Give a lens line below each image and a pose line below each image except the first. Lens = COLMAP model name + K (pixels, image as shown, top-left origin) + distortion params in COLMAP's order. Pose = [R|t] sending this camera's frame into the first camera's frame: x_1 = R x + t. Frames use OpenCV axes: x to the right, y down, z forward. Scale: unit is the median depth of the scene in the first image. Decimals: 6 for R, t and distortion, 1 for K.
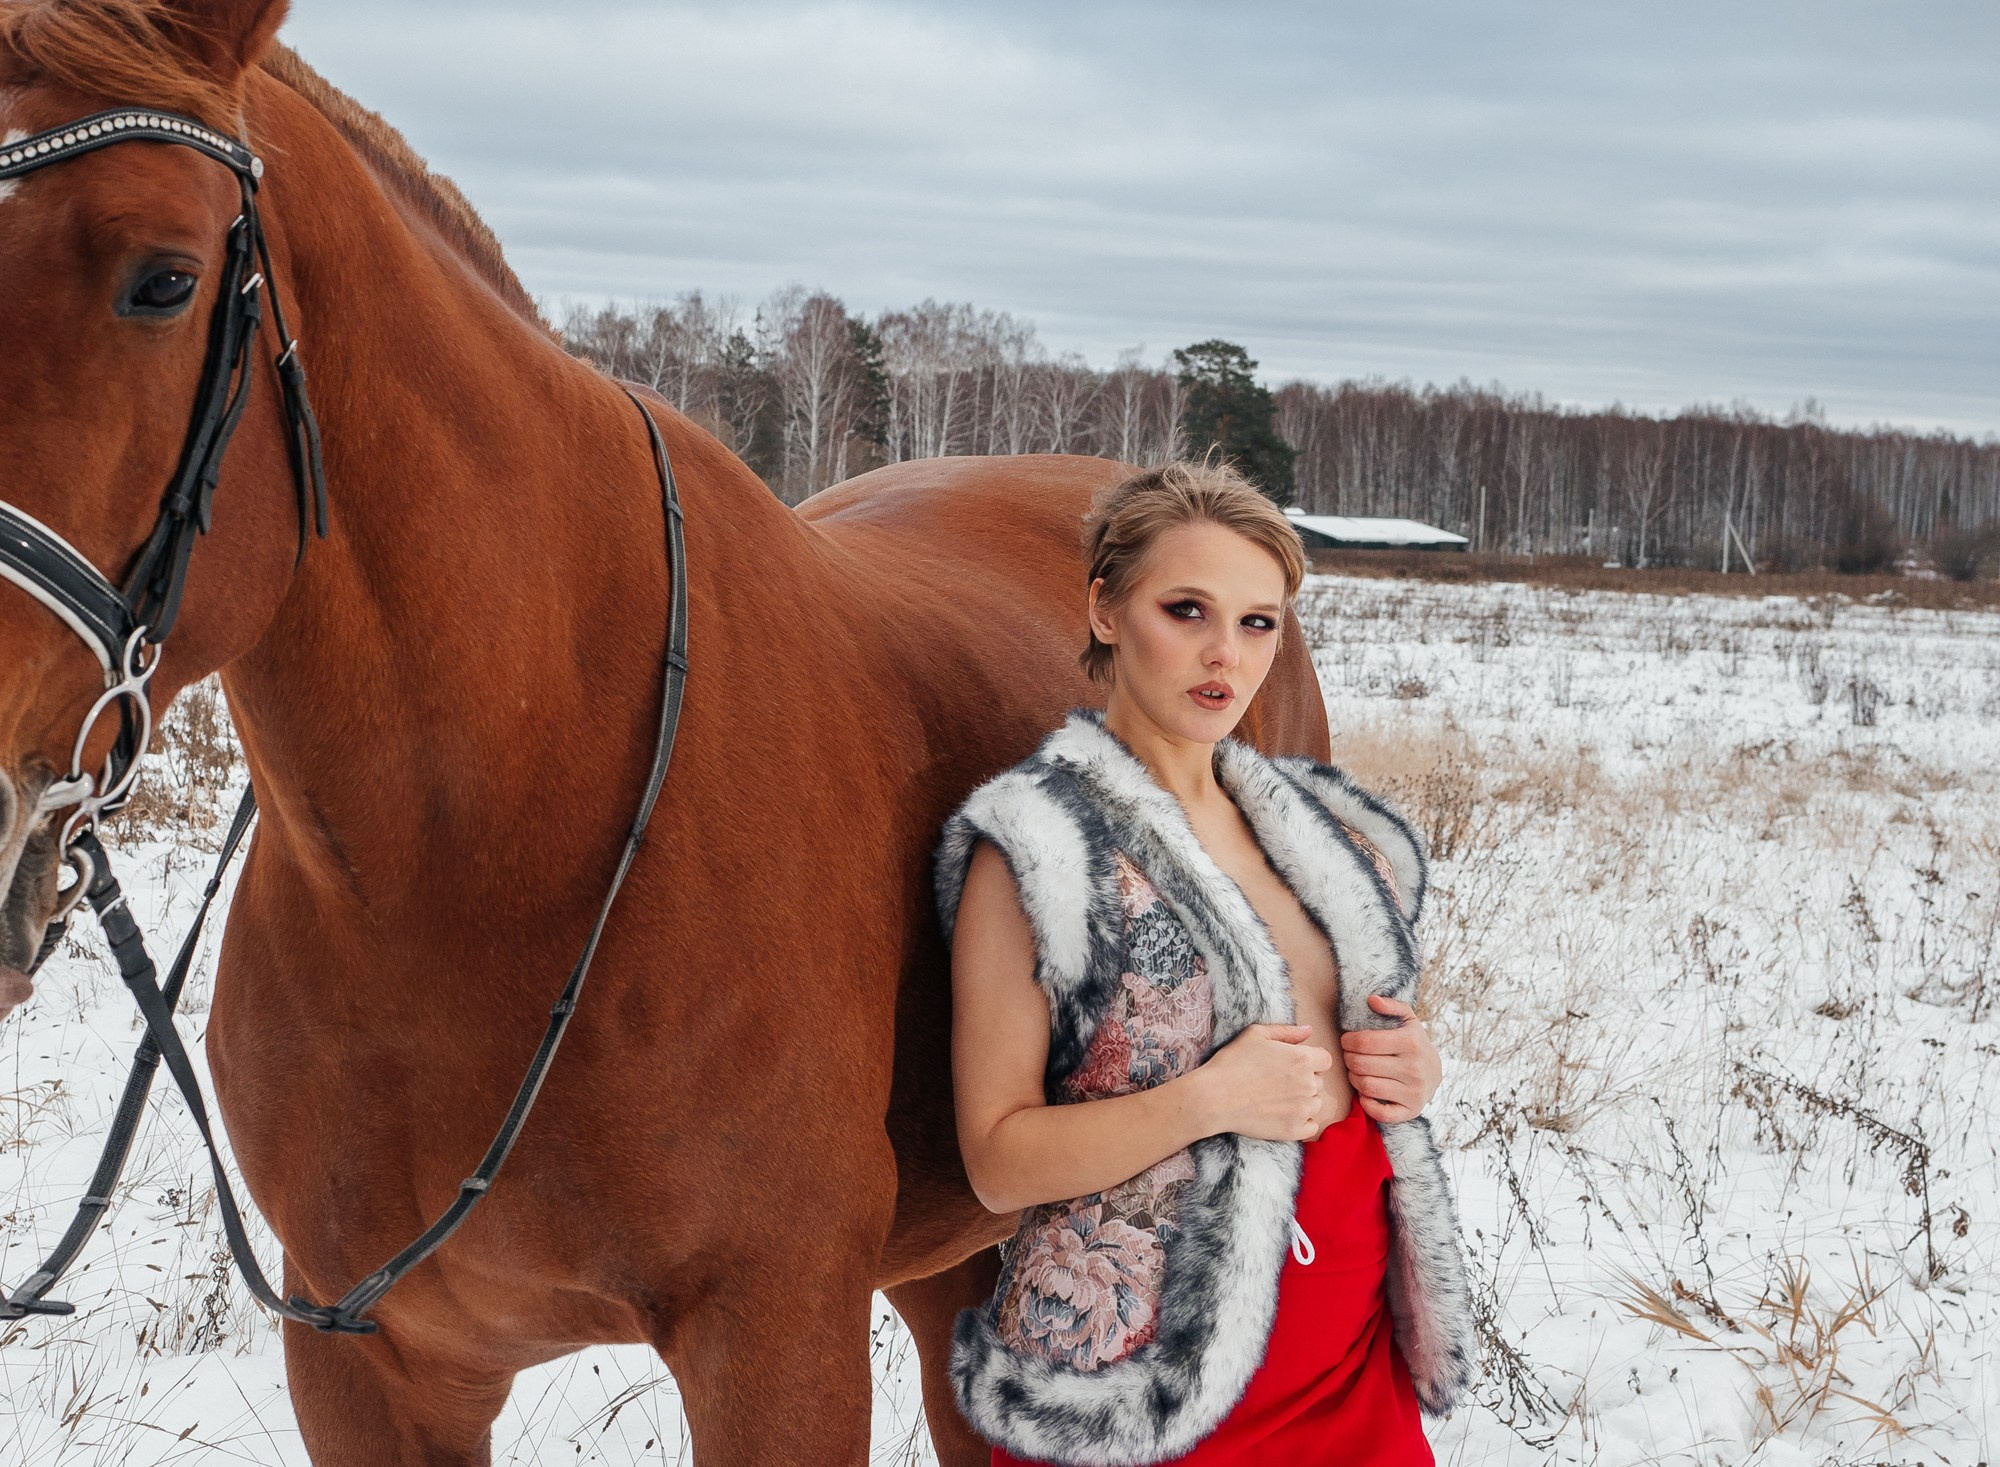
lens RADIAL K [[3095.9, 0, 1000.1], [0, 3095.9, 730.5], [0, 0, 1]] dist [-0.011278, 0.000000]
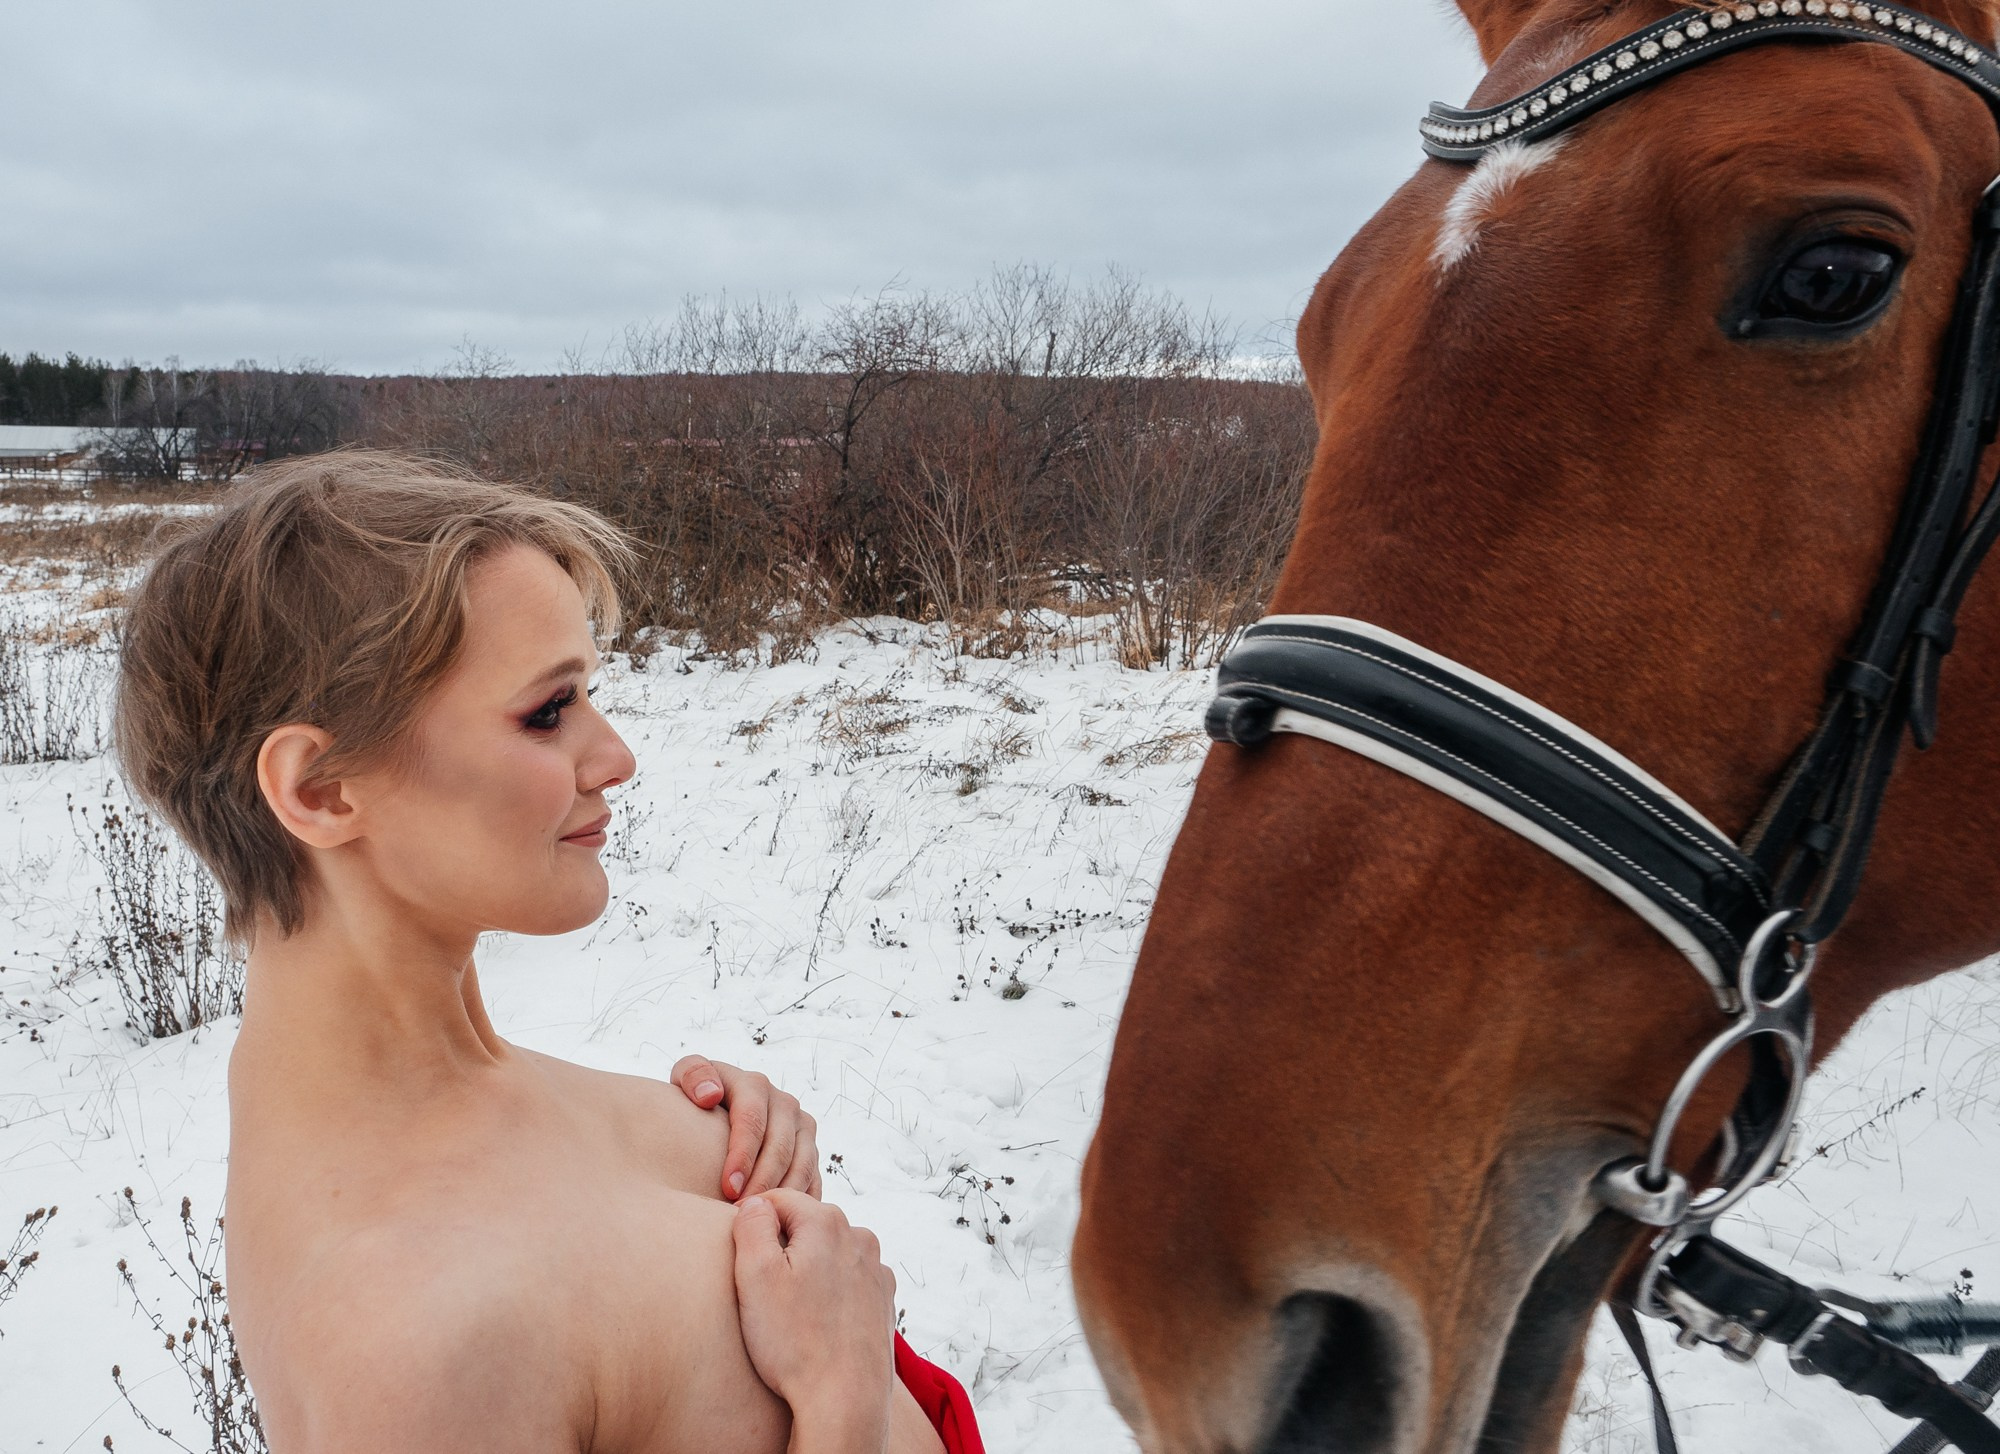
lens RADIAL K [[1804.1, 0, 1001.5], [0, 1804.1, 724.9], [0, 0, 1]] dist [-0.006185, -0.005520]
pose [[0.719753, 0.000376, -0.694231, -0.155089], [-0.014322, 0.999795, -0.014306, -0.059249], [0.694083, 0.020239, 0.719610, 0.670280]]
